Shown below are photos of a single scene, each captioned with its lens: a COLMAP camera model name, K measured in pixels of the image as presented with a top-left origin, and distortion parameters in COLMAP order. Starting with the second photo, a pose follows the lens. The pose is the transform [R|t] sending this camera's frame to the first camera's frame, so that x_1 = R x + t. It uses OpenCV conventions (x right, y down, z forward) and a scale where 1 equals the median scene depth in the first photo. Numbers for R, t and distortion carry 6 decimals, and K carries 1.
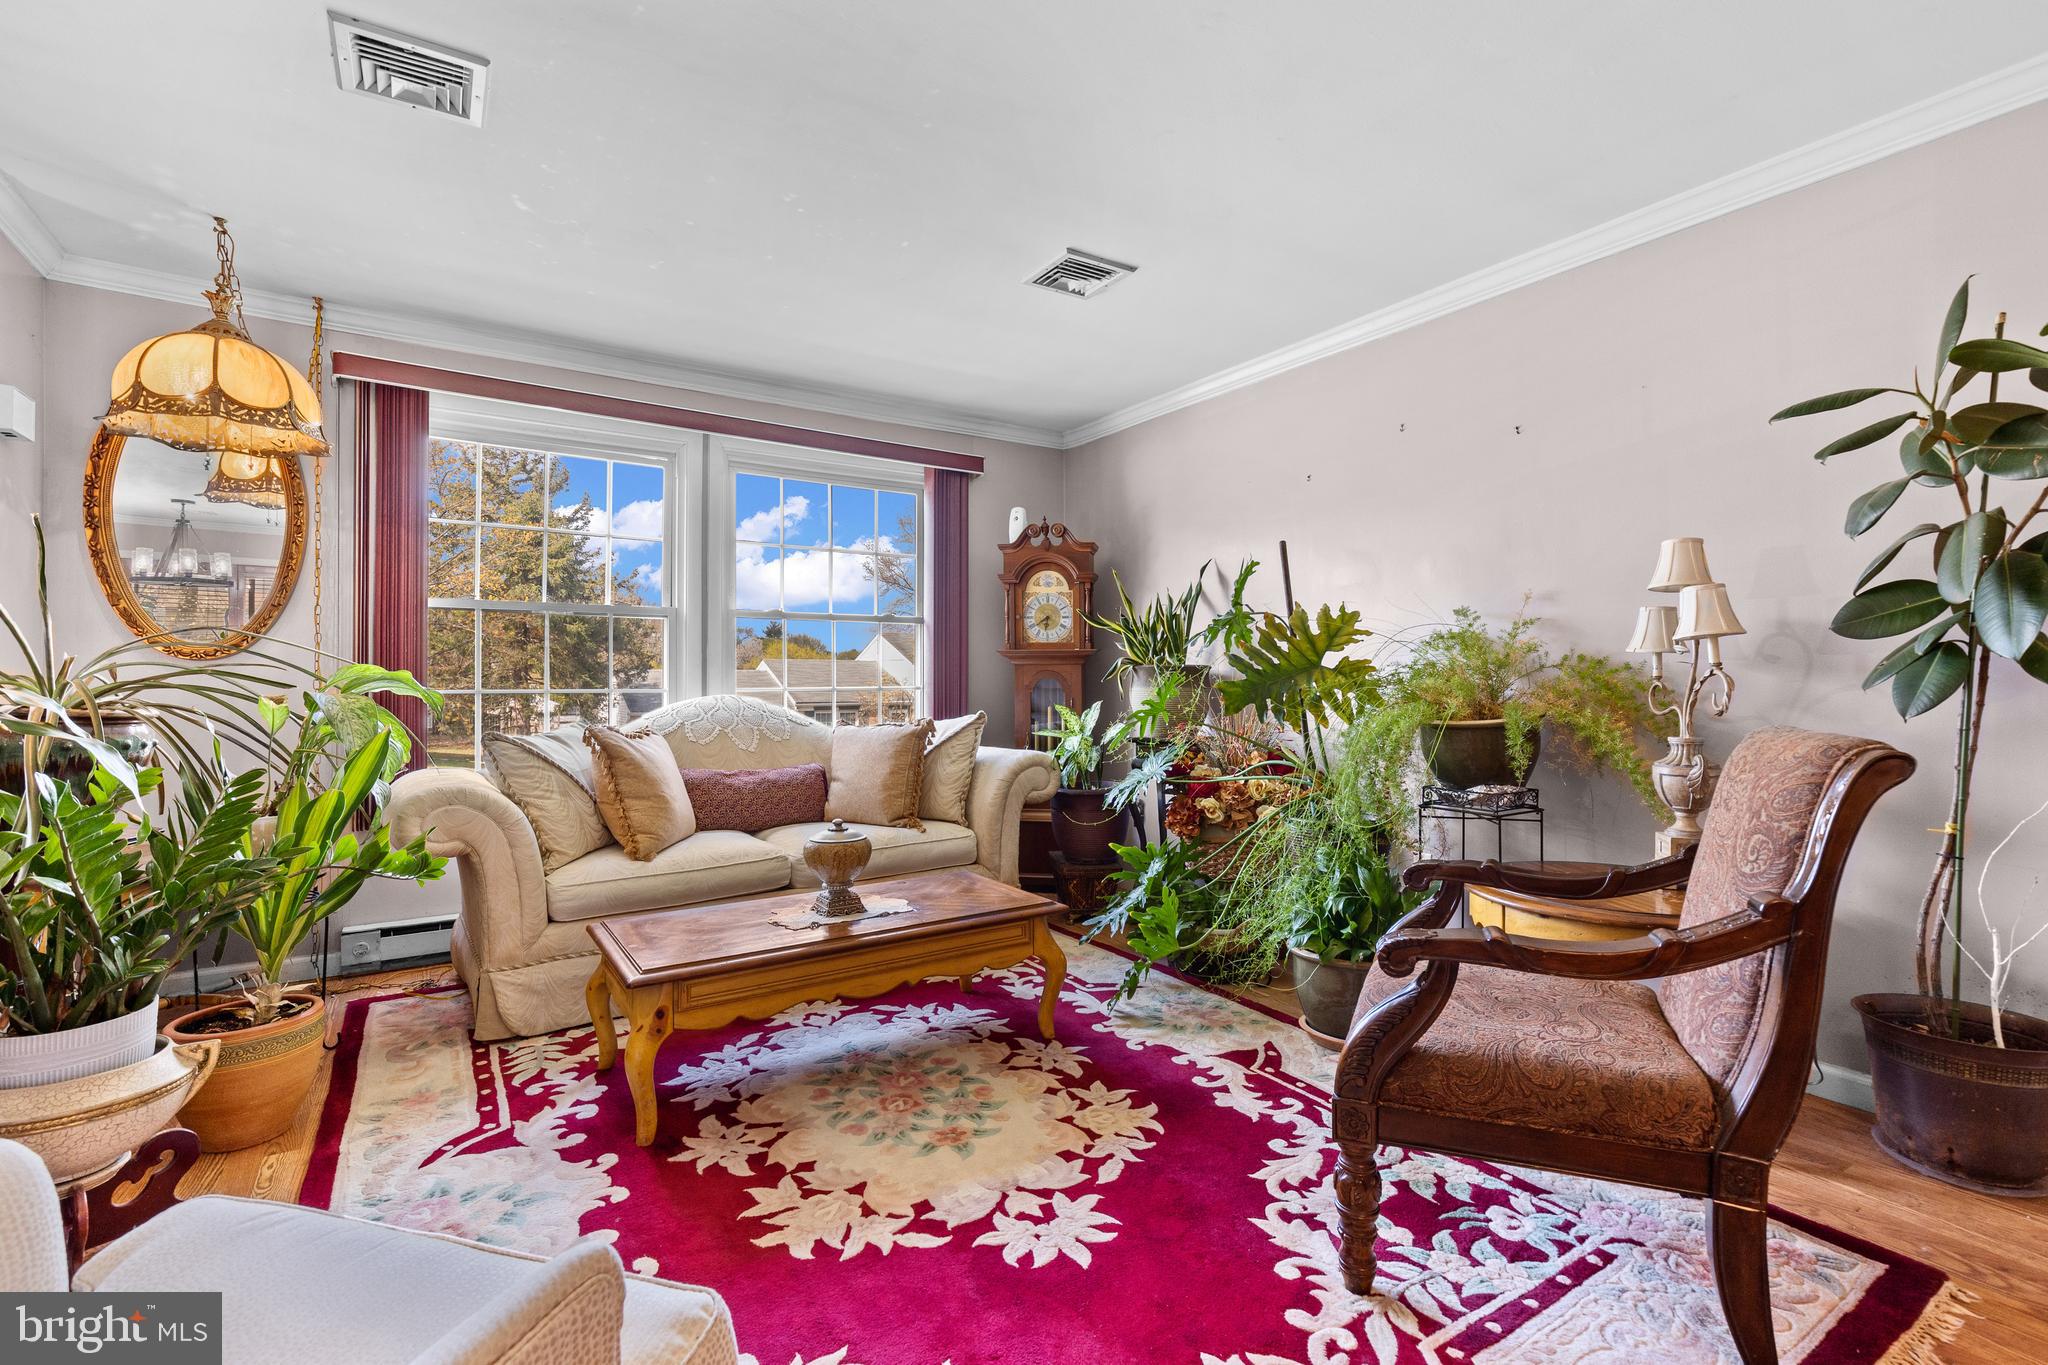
lens RADIAL K [[927.7, 0, 1058.2], [0, 927.7, 673.0], [0, 0, 1]] dist [0.008485, -0.003082]
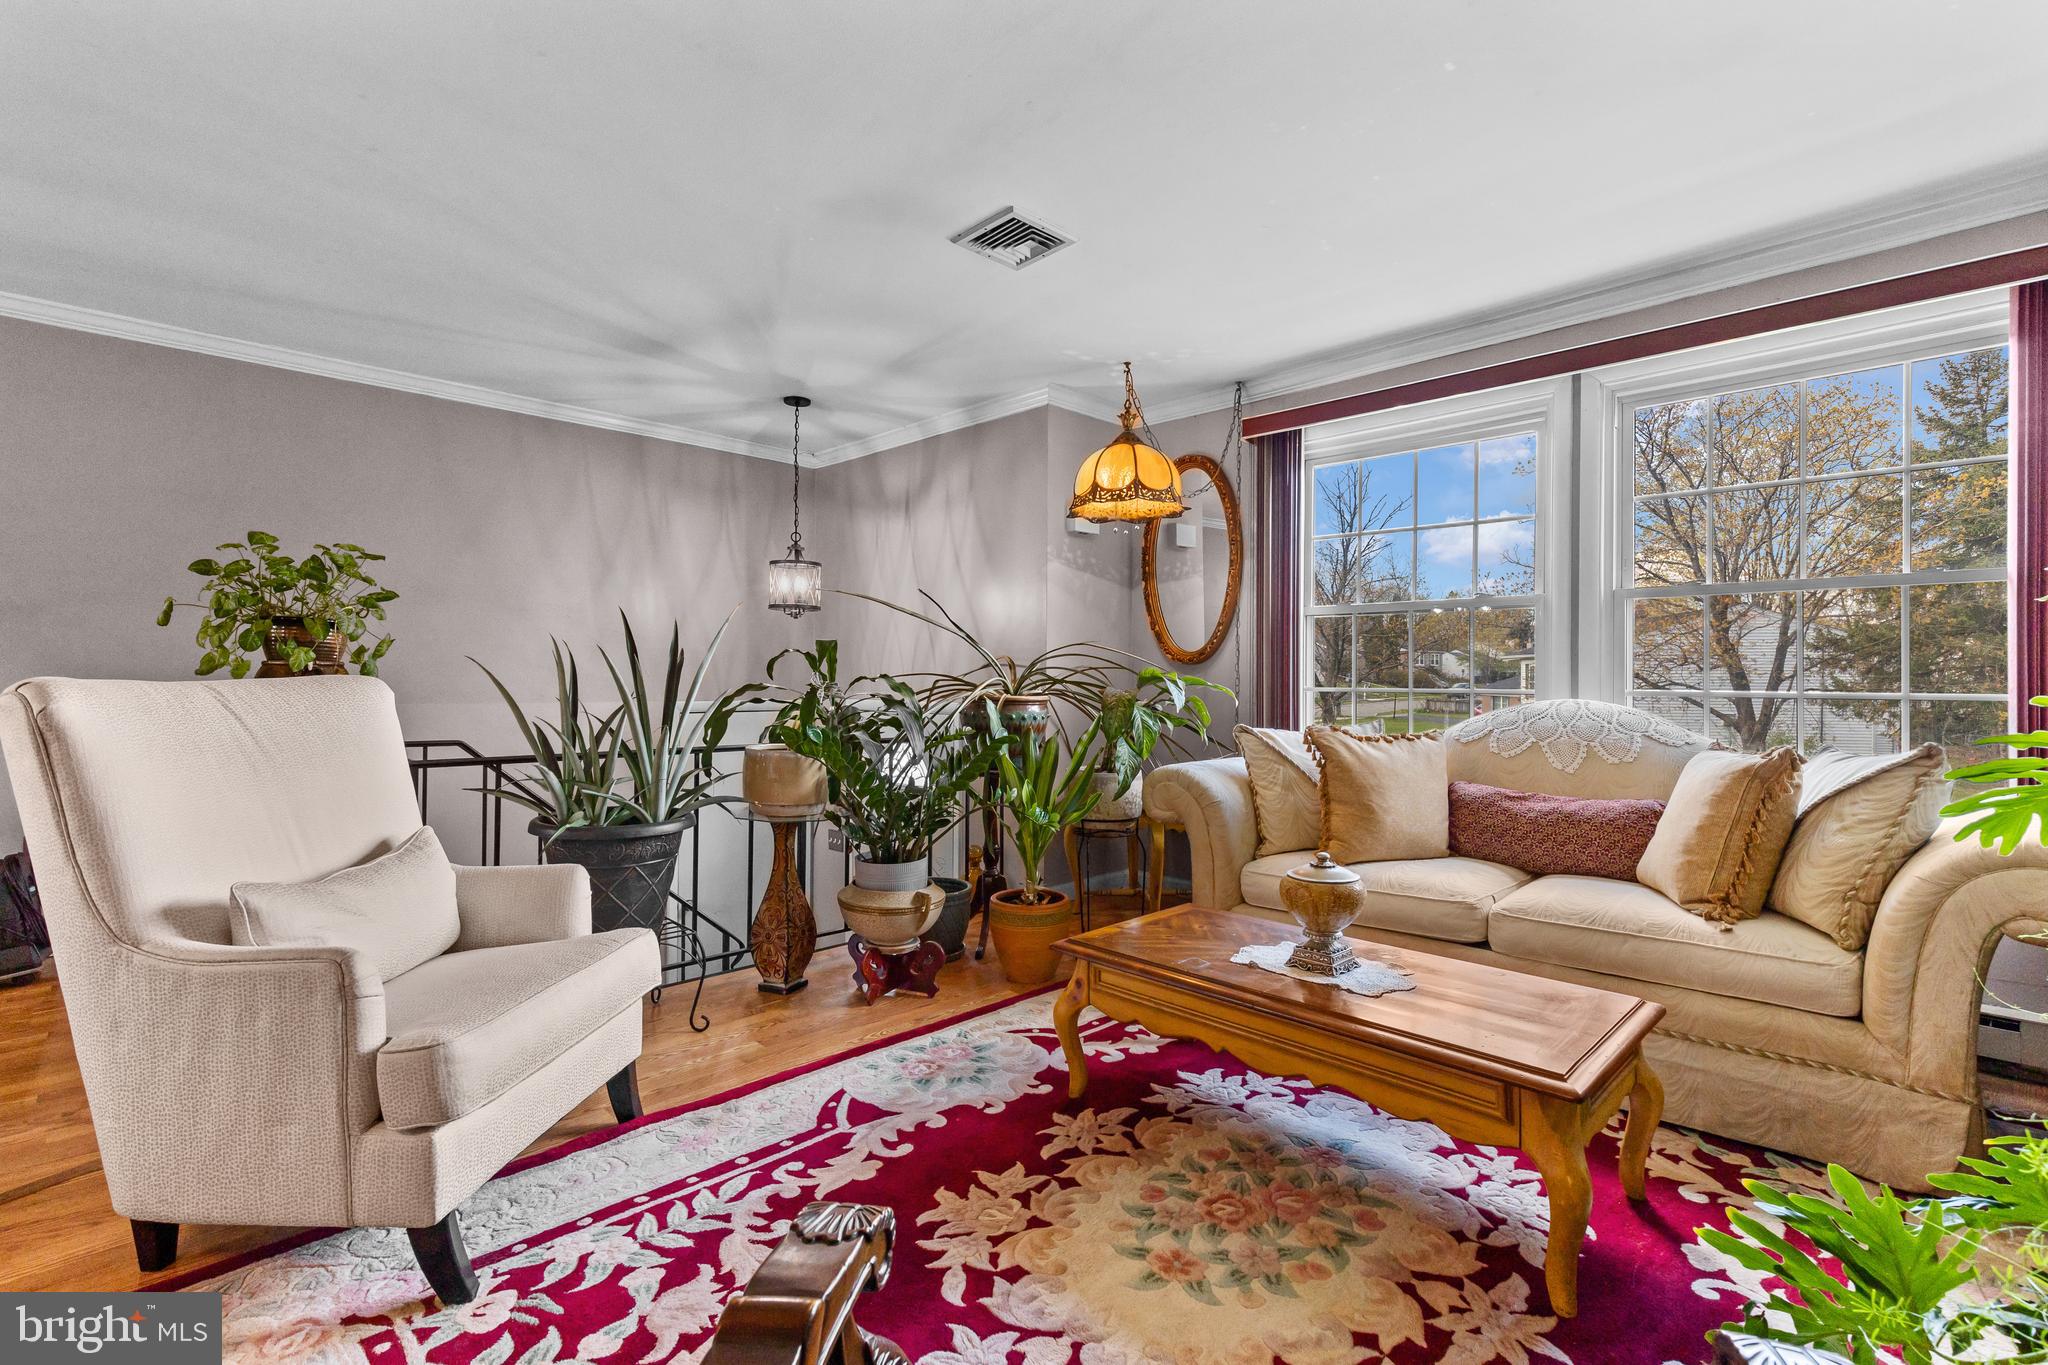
lens RADIAL K [[927.7, 0, 1026.4], [0, 927.7, 672.5], [0, 0, 1]] dist [0.008485, -0.003082]
pose [[0.178179, -0.001653, -0.983997, 0.510887], [0.002198, 0.999997, -0.001282, -0.000008], [0.983996, -0.001934, 0.178182, 0.593812]]
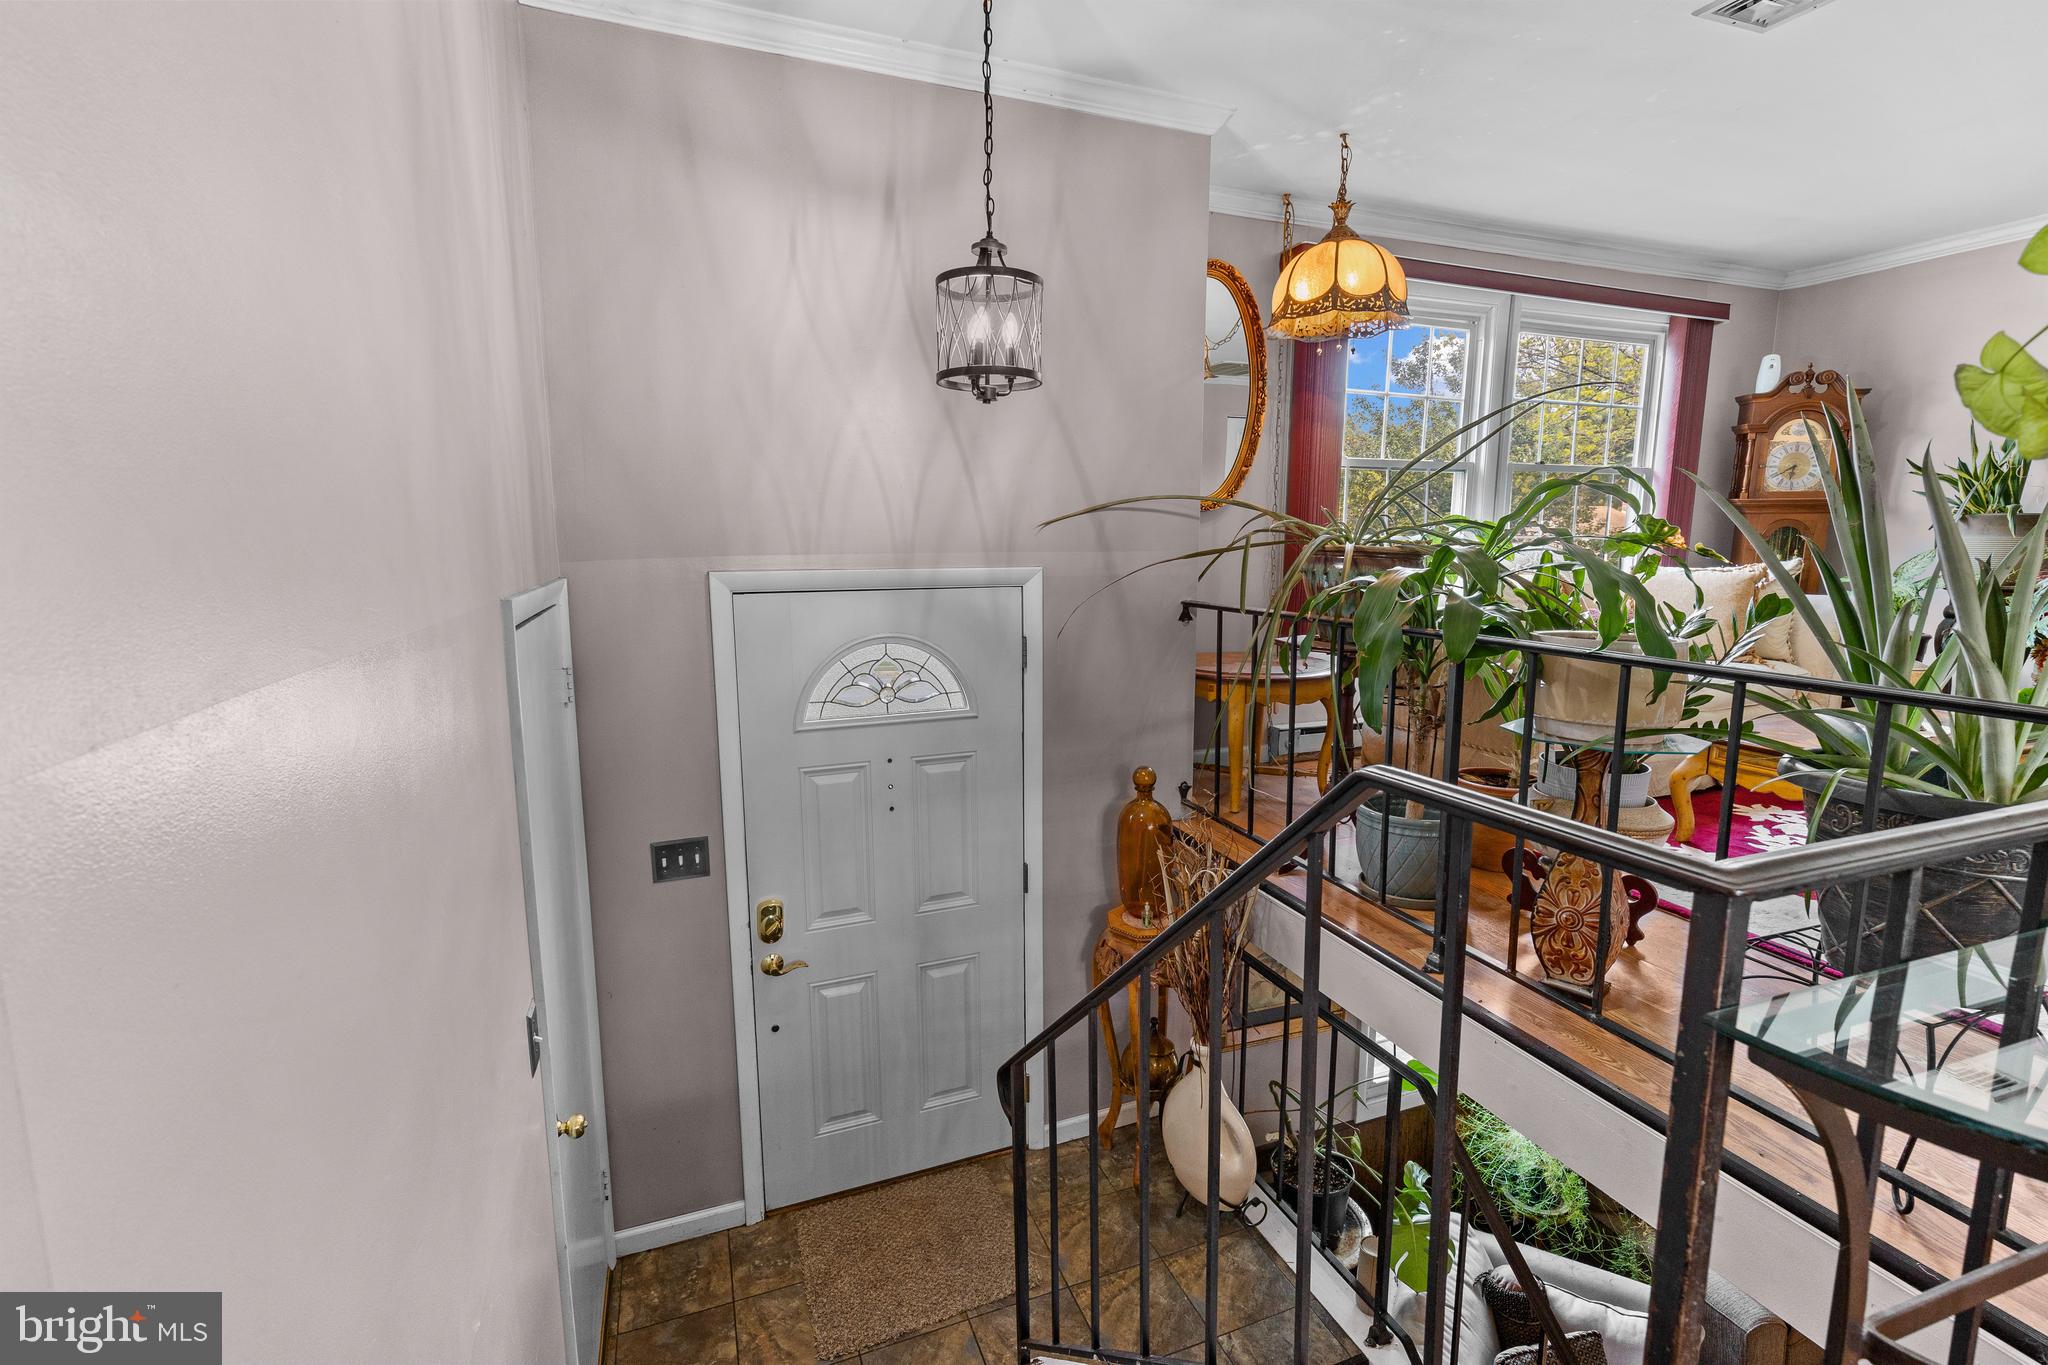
lens RADIAL K [[927.7, 0, 1035.0], [0, 927.7, 679.6], [0, 0, 1]] dist [0.008485, -0.003082]
pose [[0.976777, 0.037558, -0.210942, -1.028178], [-0.000984, 0.985293, 0.170872, -0.006078], [0.214257, -0.166696, 0.962448, -0.346642]]
